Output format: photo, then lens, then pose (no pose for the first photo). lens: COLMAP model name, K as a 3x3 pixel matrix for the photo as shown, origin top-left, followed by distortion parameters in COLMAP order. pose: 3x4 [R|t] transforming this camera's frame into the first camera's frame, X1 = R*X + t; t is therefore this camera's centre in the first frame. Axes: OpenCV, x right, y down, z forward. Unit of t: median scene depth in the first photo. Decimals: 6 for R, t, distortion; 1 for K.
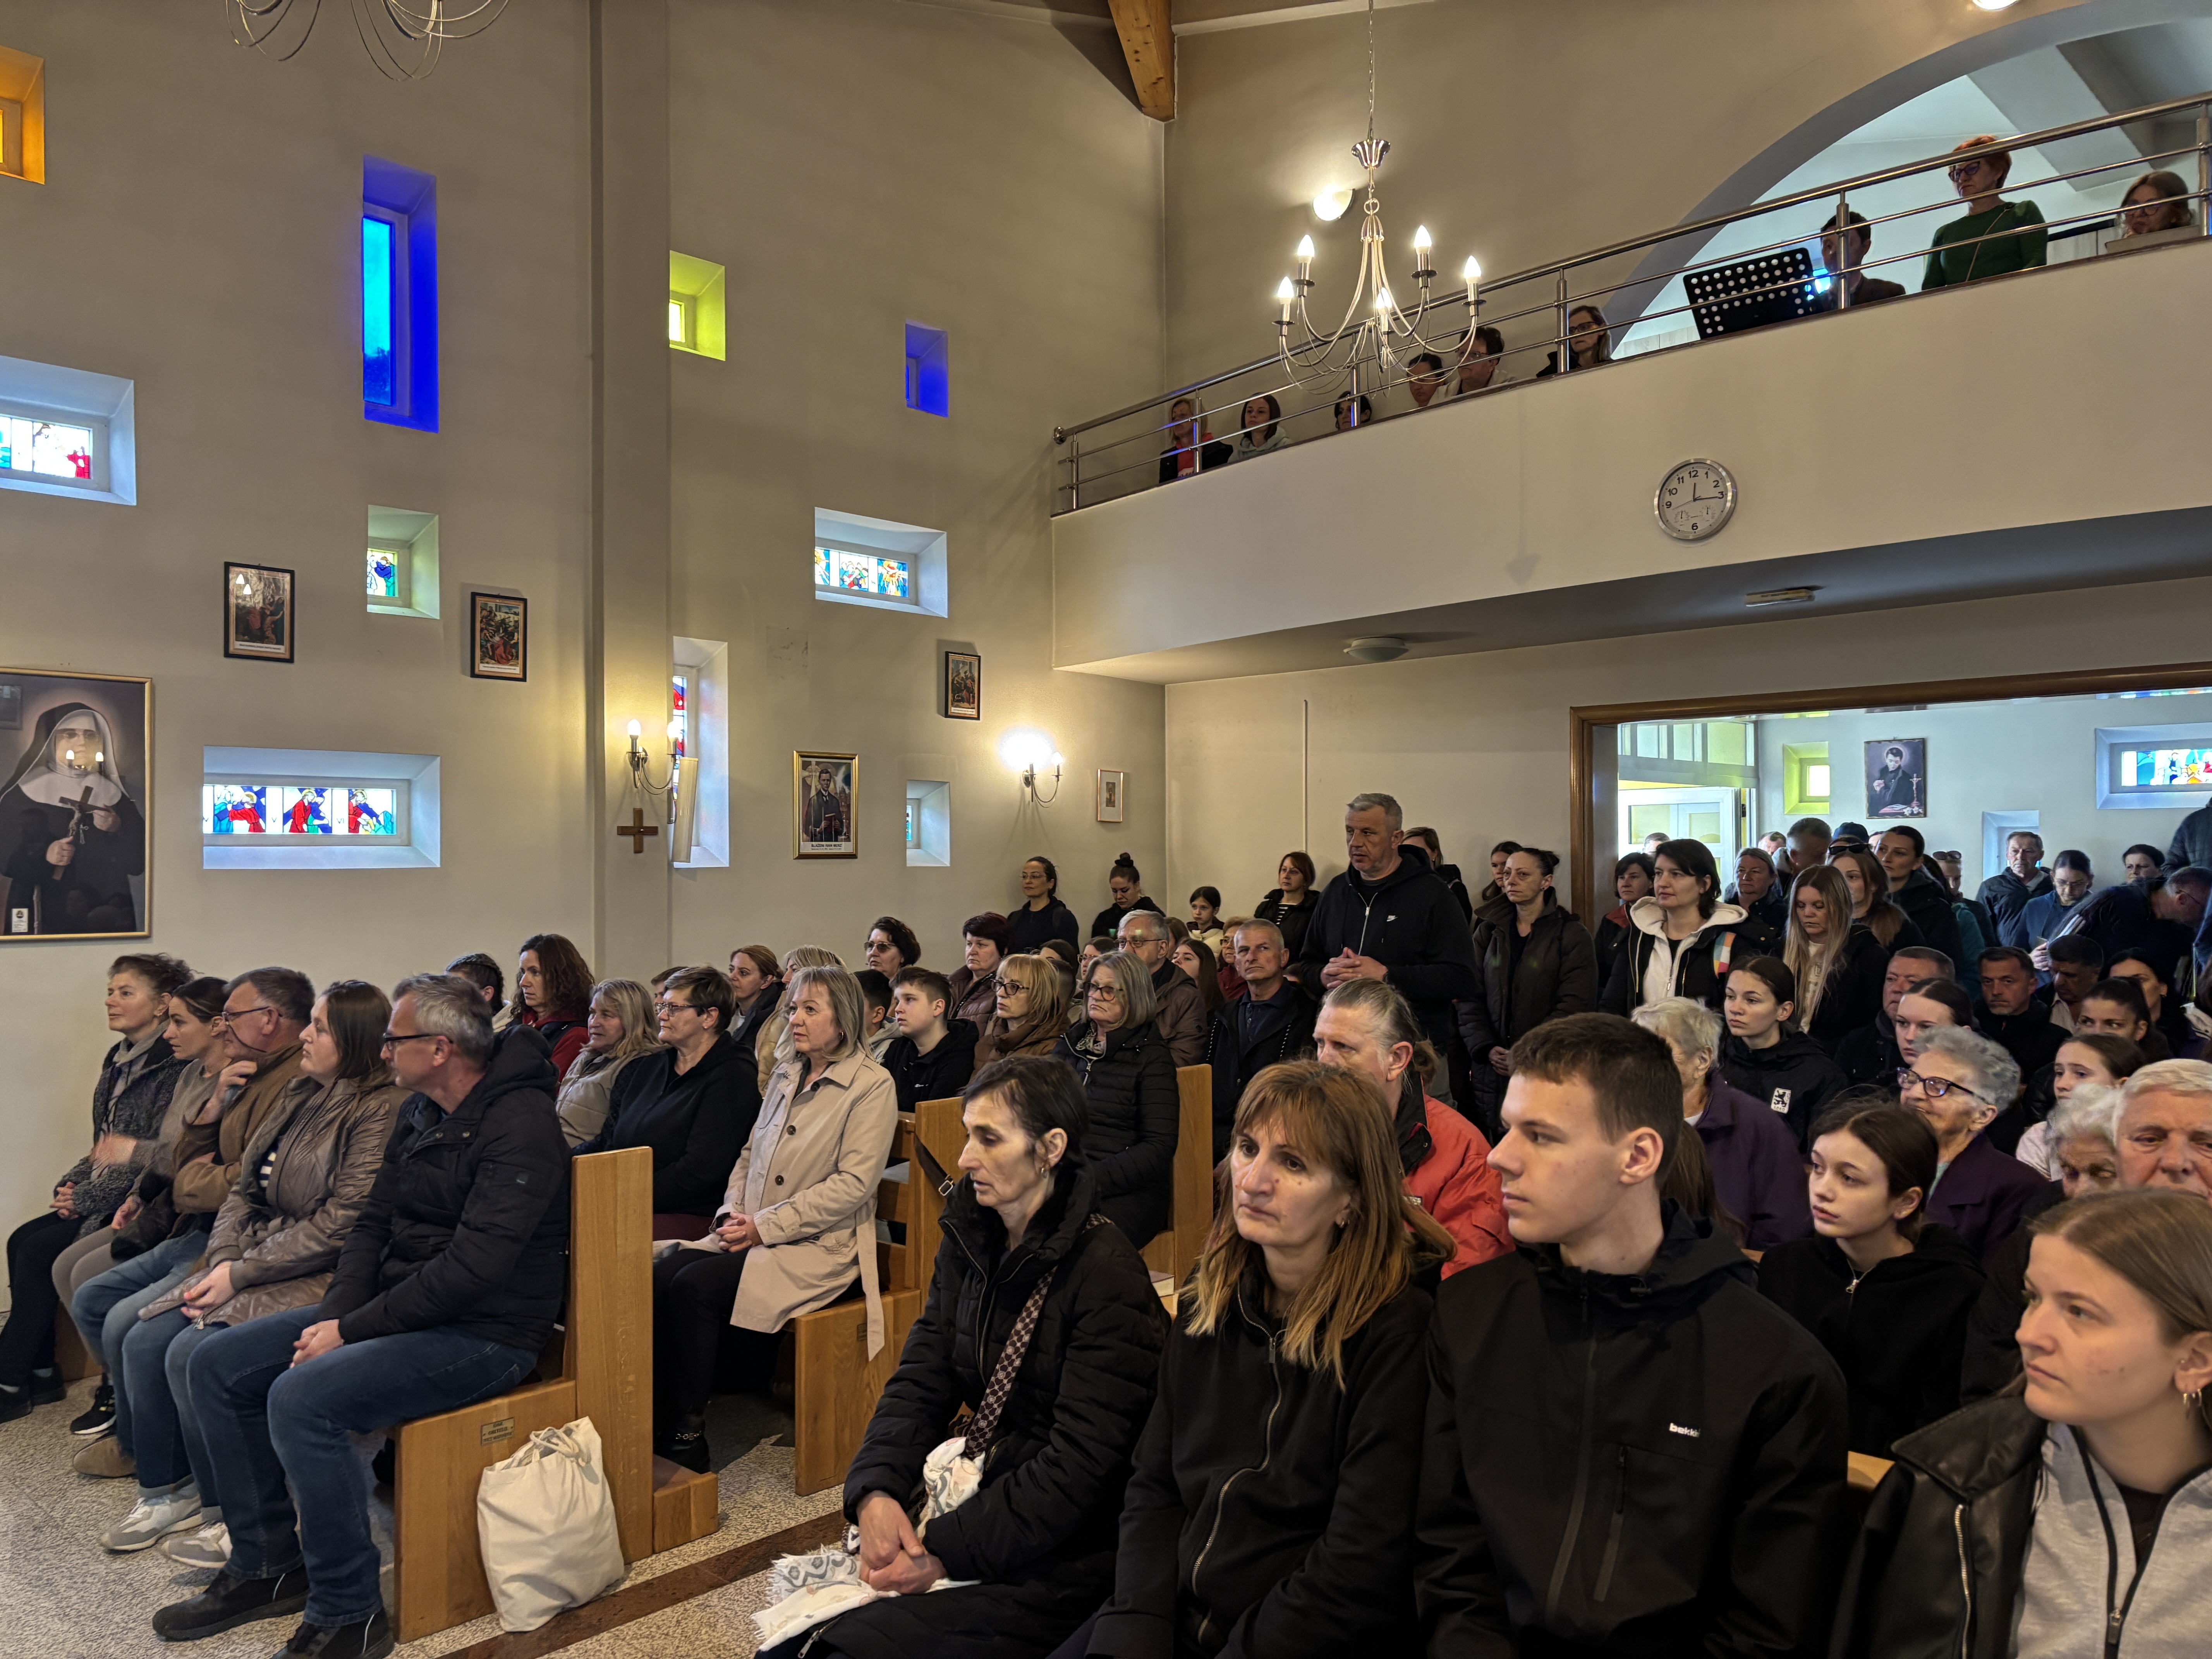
lens RADIAL K [[1660.0, 0, 1089.8], [0, 1660.0, 830.8], [0, 0, 1]] dist [0.052350, -0.068304]
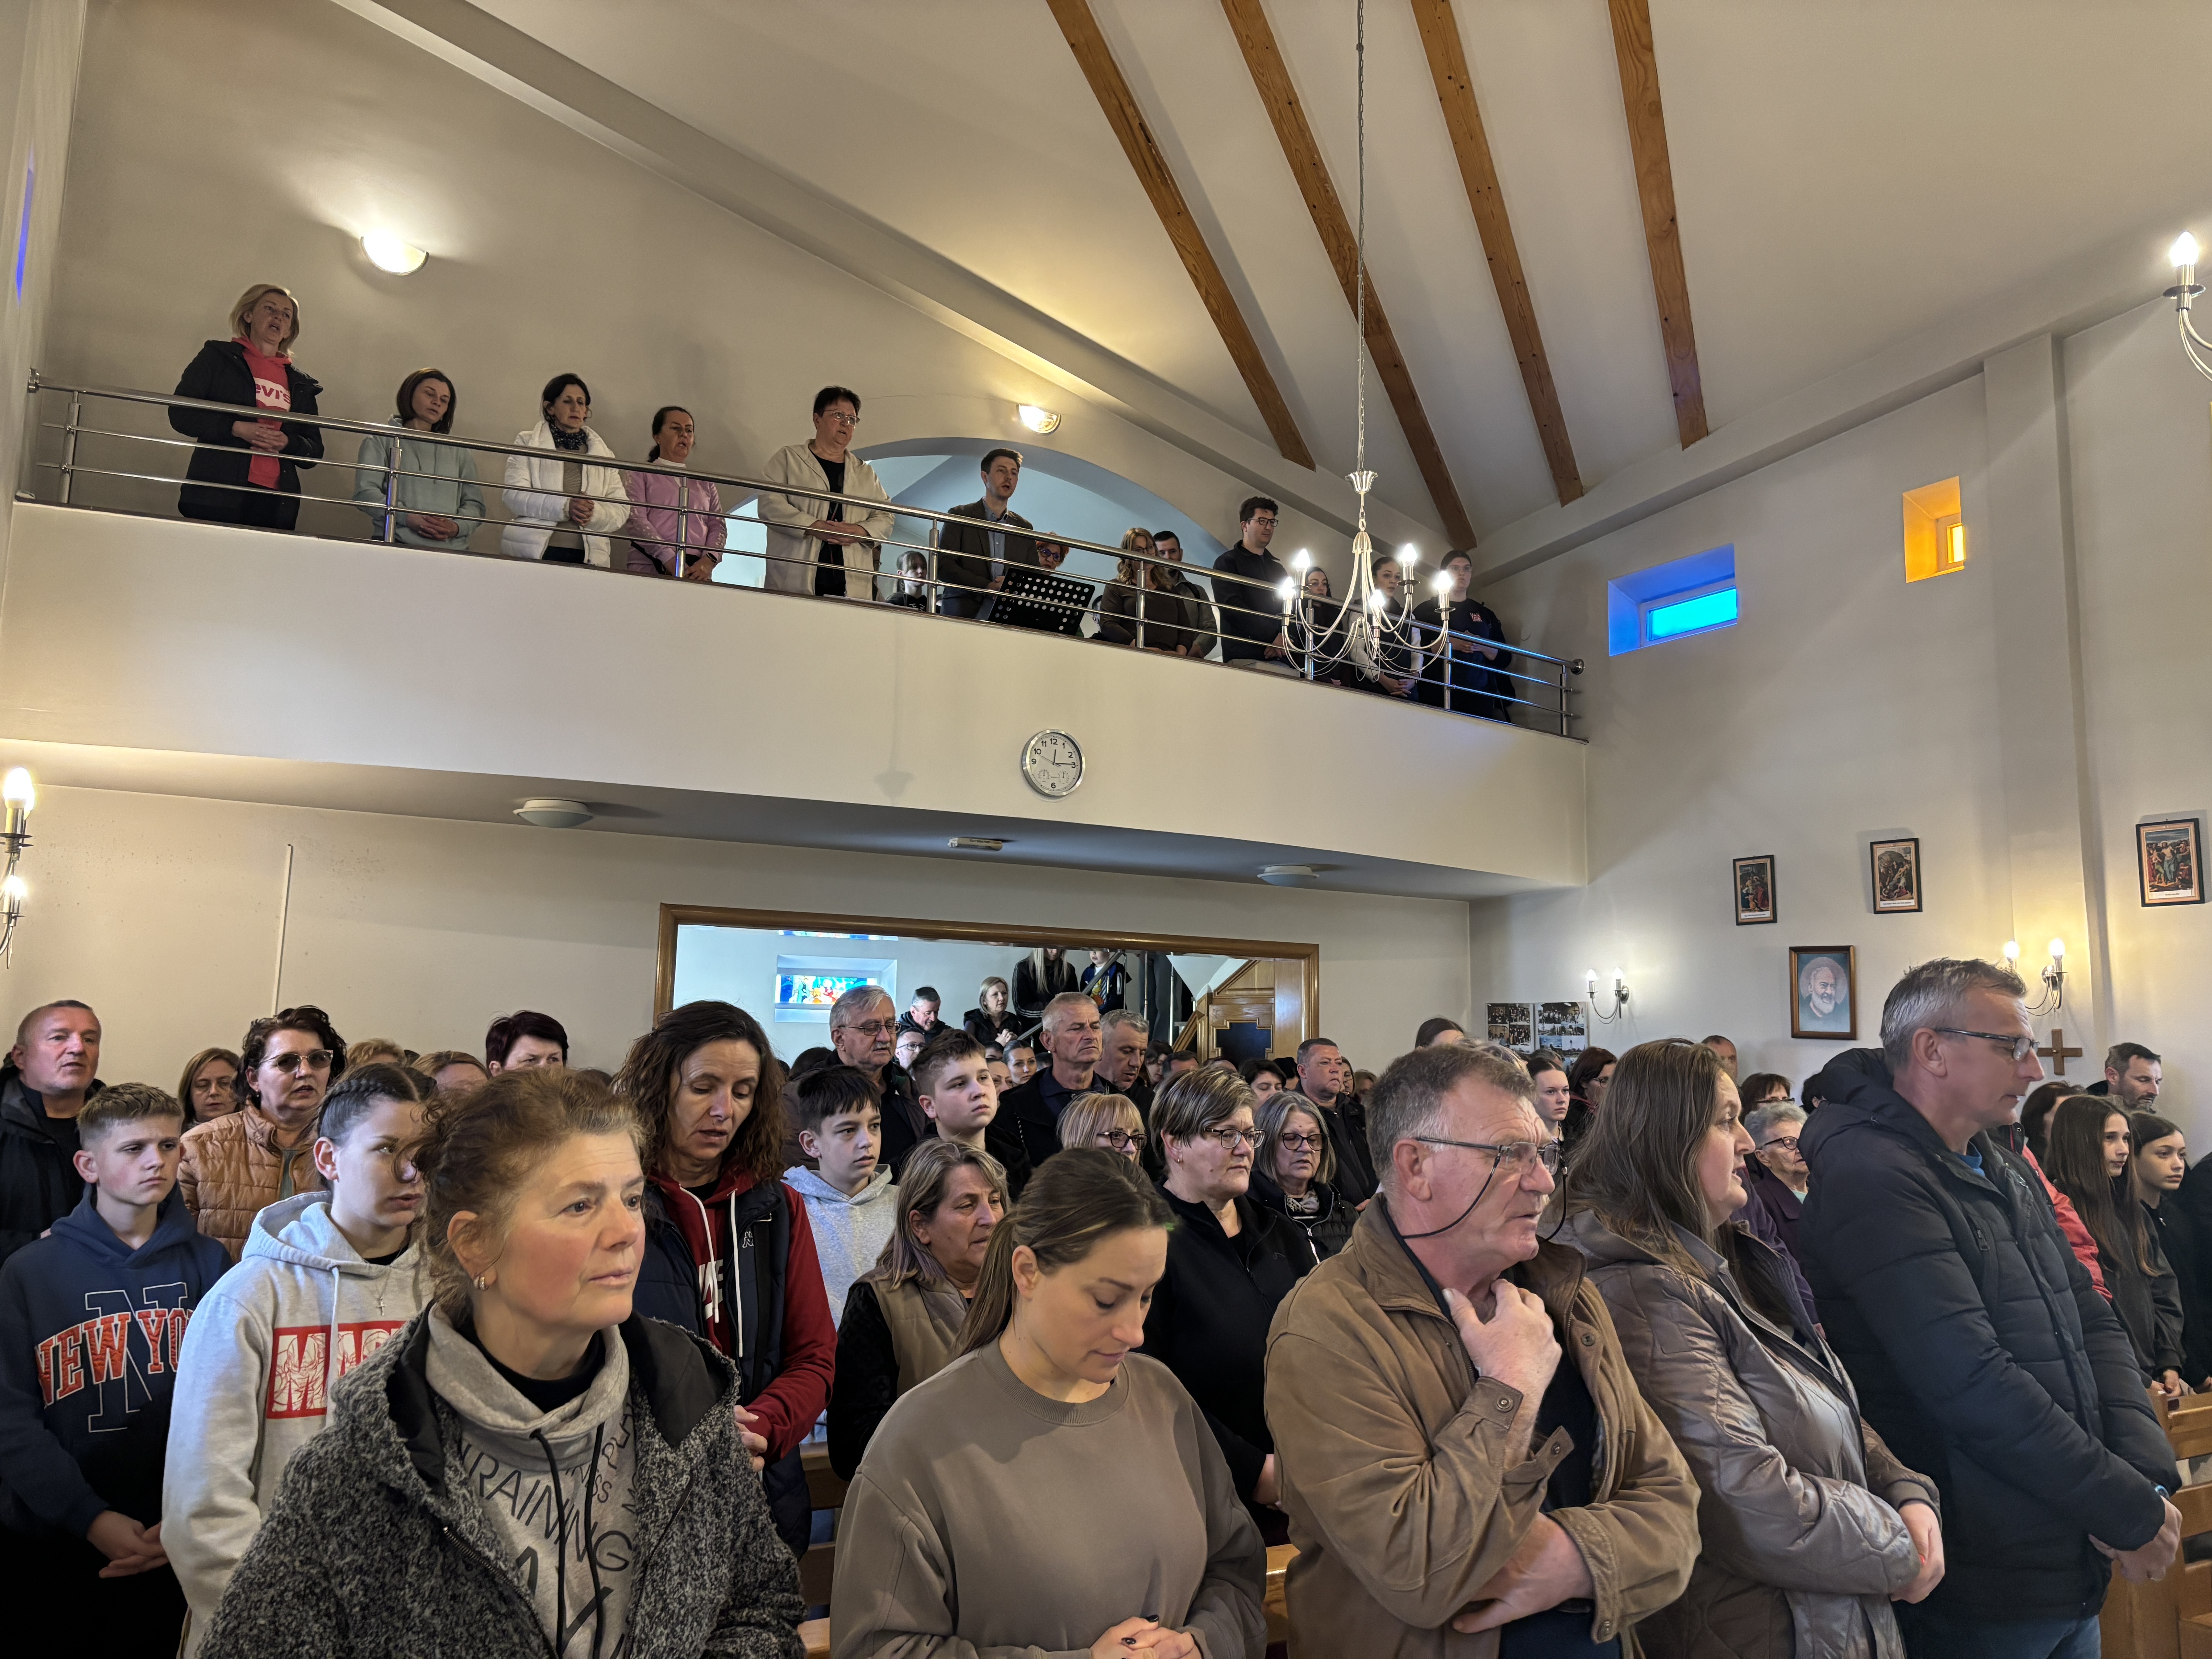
lens RADIAL K [[1660.0, 0, 1089.8], [0, 1660.0, 830.8], [0, 0, 1]] dist [0.052350, -0.068304]
pose [[0.206181, 0.129523, 0.969904, -0.774507], [-0.014562, 0.991497, -0.129311, 0.004376], [-0.978406, 0.012538, 0.206314, 0.725616]]
